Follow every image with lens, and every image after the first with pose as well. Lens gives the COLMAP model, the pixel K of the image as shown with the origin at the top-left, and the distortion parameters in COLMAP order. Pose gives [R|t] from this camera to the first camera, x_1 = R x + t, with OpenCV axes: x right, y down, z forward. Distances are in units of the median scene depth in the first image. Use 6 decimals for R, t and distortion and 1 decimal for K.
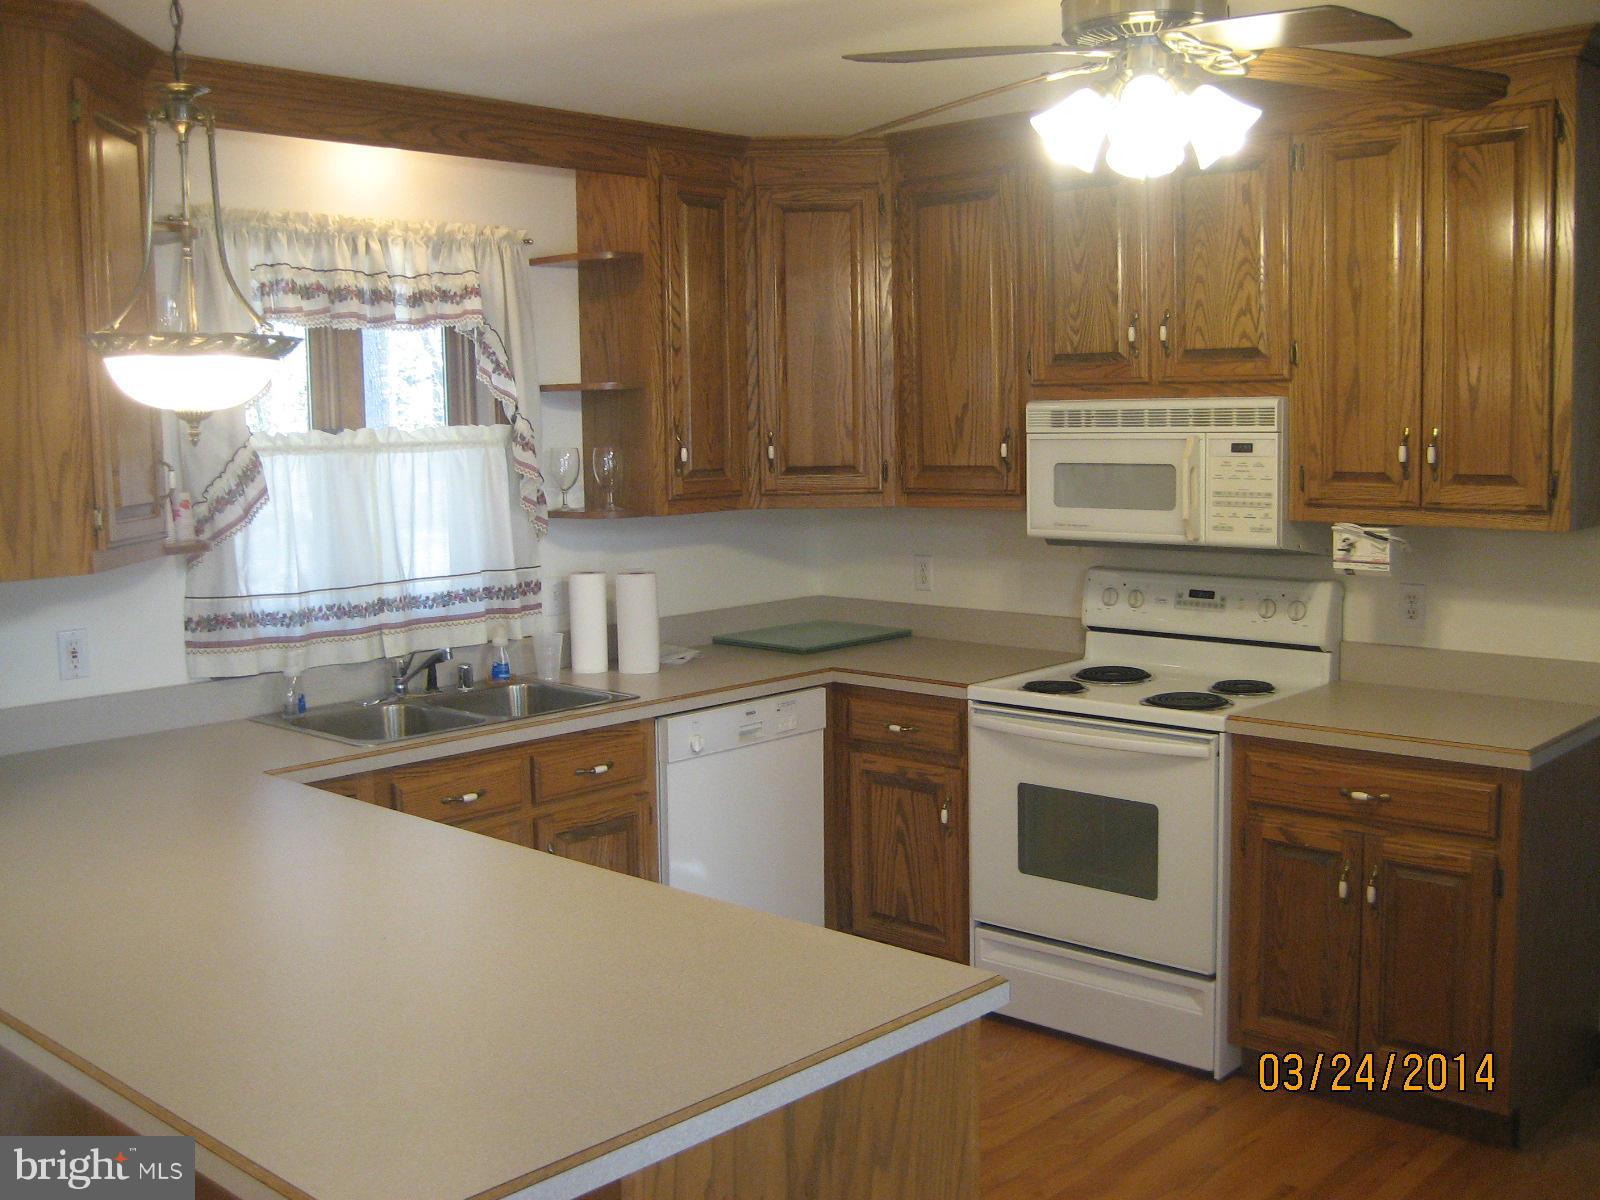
lens RADIAL K [[1663.2, 0, 826.1], [0, 1663.2, 576.4], [0, 0, 1]] dist [-0.155360, 0.212323]
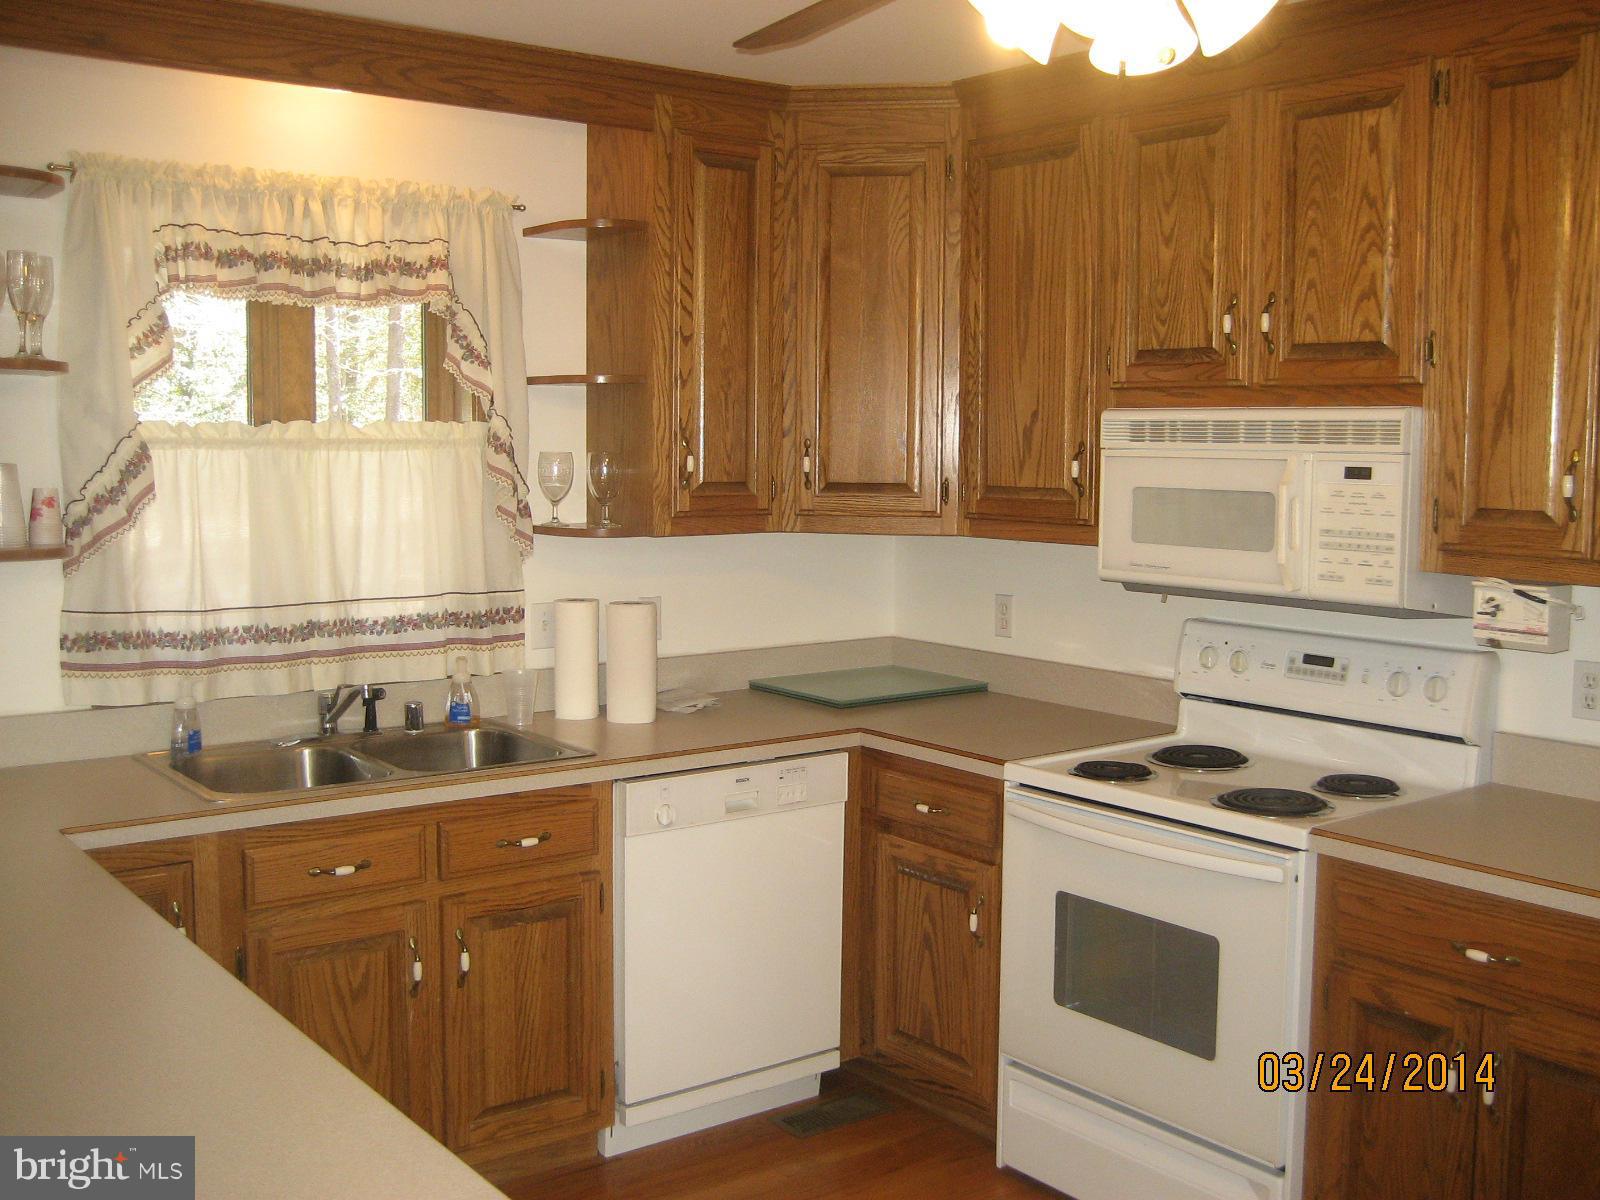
lens RADIAL K [[1663.2, 0, 826.1], [0, 1663.2, 576.4], [0, 0, 1]] dist [-0.155360, 0.212323]
pose [[0.985817, 0.039268, -0.163166, 0.129107], [-0.041476, 0.999088, -0.010146, -0.012005], [0.162619, 0.016770, 0.986546, 0.204465]]
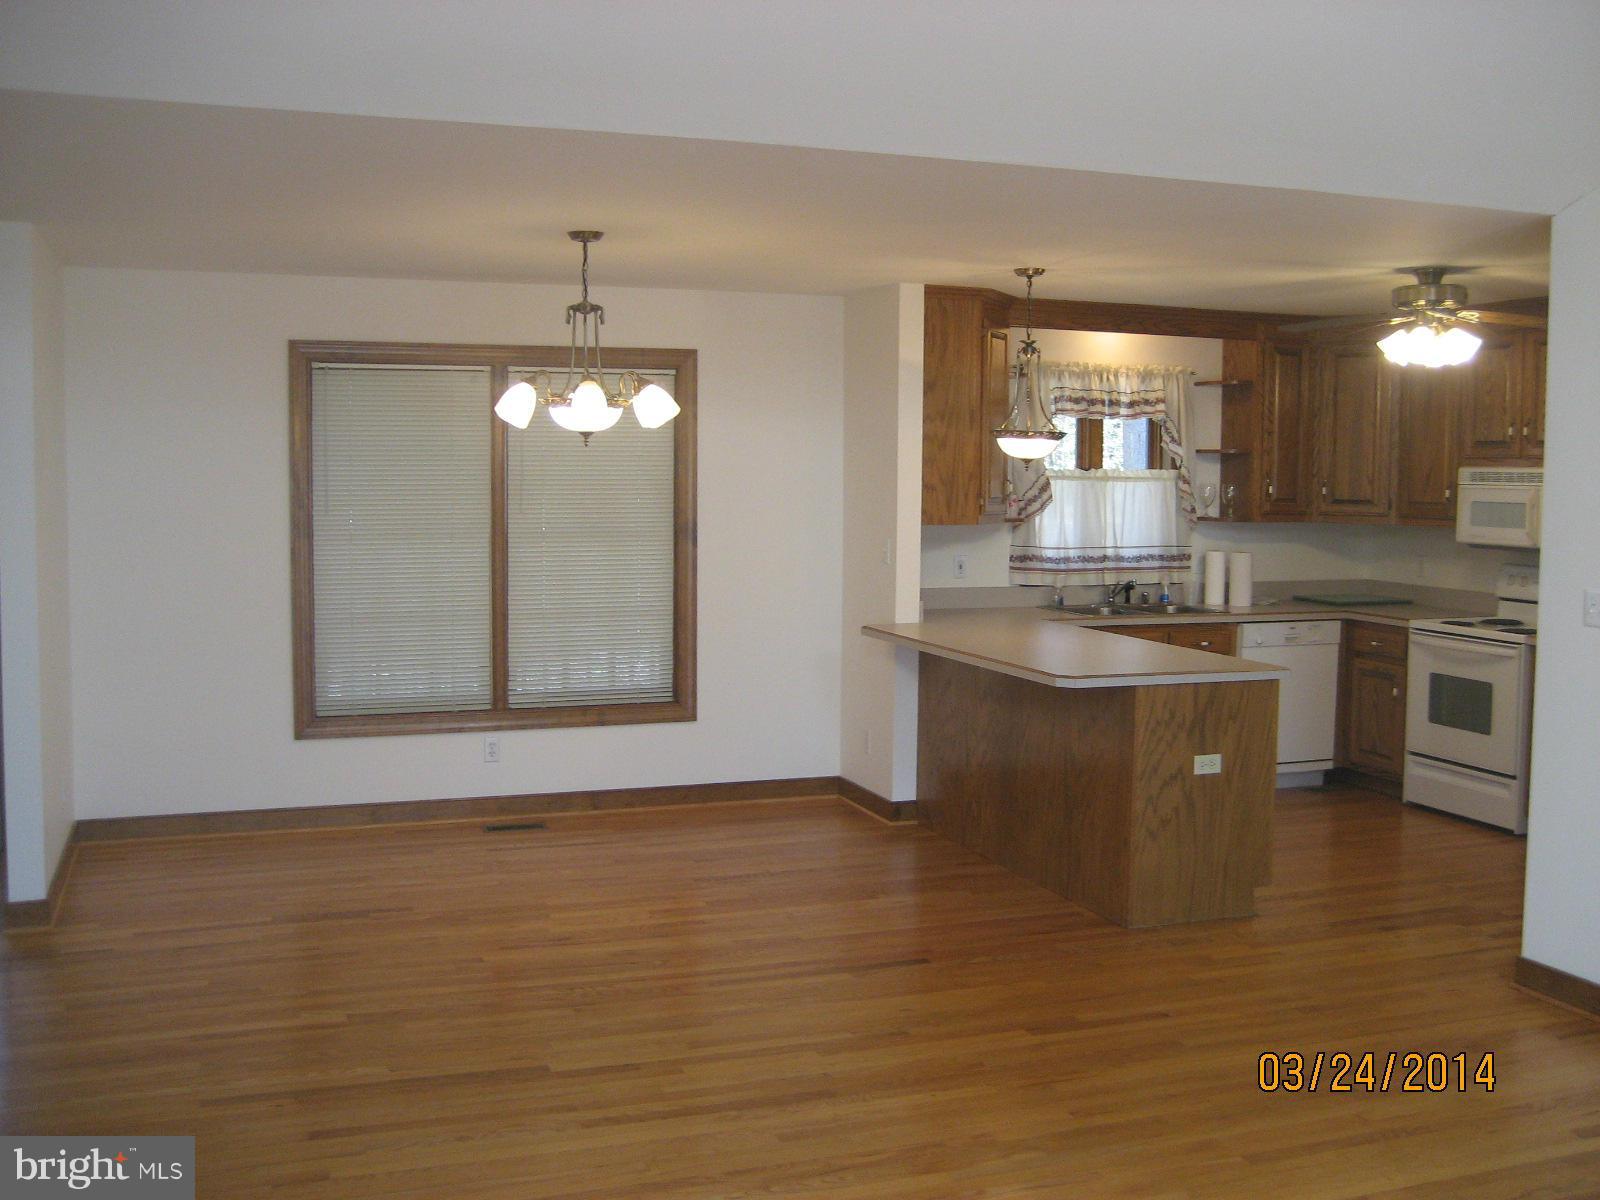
lens RADIAL K [[1663.2, 0, 826.1], [0, 1663.2, 576.4], [0, 0, 1]] dist [-0.155360, 0.212323]
pose [[0.892743, 0.057218, -0.446918, 0.320495], [-0.070559, 0.997420, -0.013248, 0.088894], [0.445007, 0.043361, 0.894477, -0.924435]]
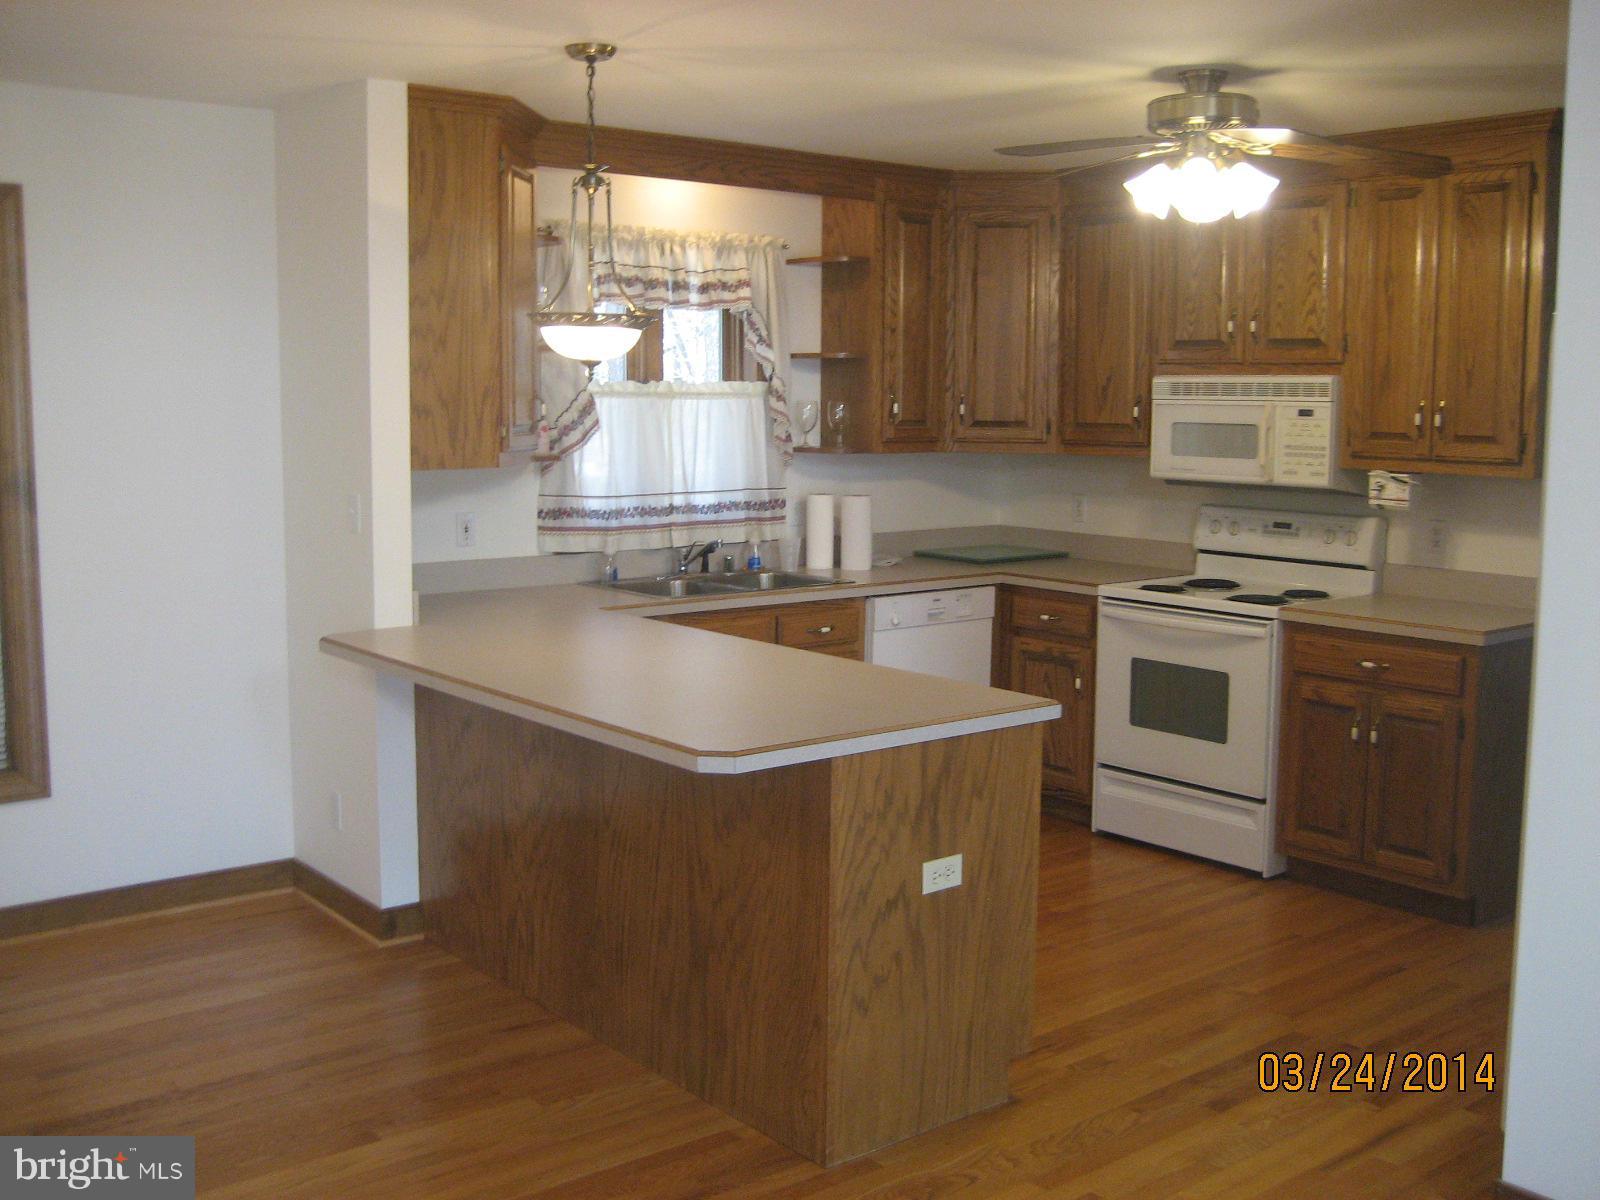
lens RADIAL K [[1663.2, 0, 826.1], [0, 1663.2, 576.4], [0, 0, 1]] dist [-0.155360, 0.212323]
pose [[0.990254, 0.040271, -0.133326, 0.046363], [-0.038650, 0.999144, 0.014728, 0.048224], [0.133805, -0.009431, 0.990963, -0.363514]]
